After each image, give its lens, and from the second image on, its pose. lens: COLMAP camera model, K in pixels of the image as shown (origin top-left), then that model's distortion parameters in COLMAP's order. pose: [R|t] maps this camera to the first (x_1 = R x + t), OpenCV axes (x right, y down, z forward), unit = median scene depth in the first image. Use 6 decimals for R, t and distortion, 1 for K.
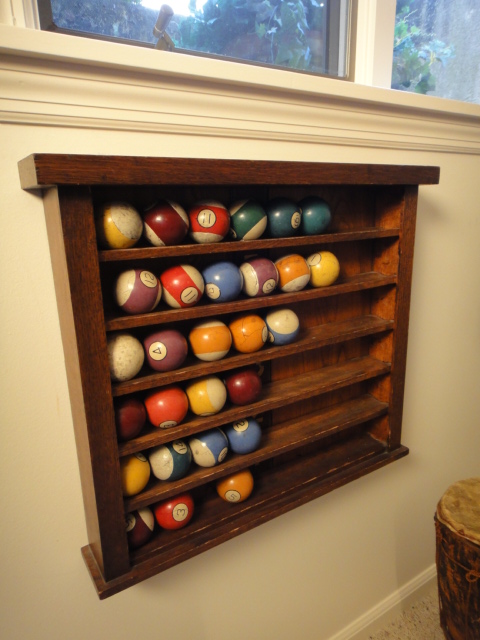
lens RADIAL K [[454.4, 0, 242.8], [0, 454.4, 324.5], [0, 0, 1]] dist [0.005994, 0.003160]
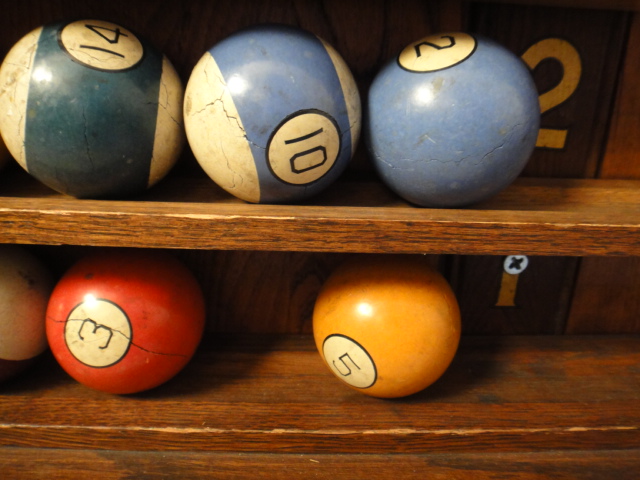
lens RADIAL K [[454.4, 0, 316.6], [0, 454.4, 236.1], [0, 0, 1]] dist [0.005994, 0.003160]
pose [[0.850827, 0.225766, -0.474472, 0.070871], [-0.183752, 0.973815, 0.133862, 0.299479], [0.492269, -0.026709, 0.870033, 0.828885]]
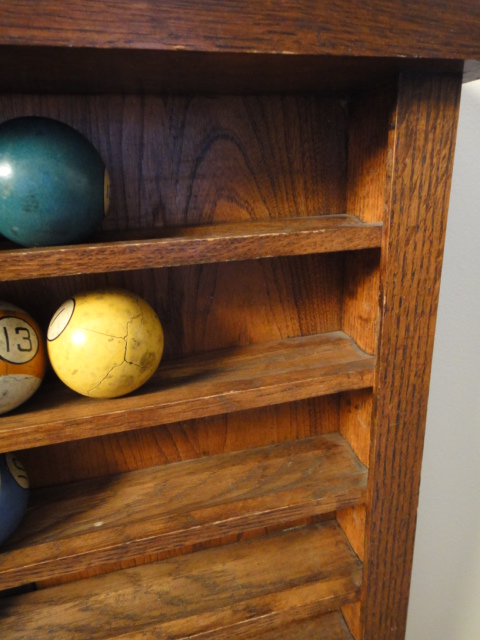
lens RADIAL K [[454.4, 0, 241.7], [0, 454.4, 323.0], [0, 0, 1]] dist [0.005994, 0.003160]
pose [[0.954452, 0.088443, -0.284956, 0.402104], [-0.070070, 0.994789, 0.074061, -0.187248], [0.290021, -0.050720, 0.955675, 0.782718]]
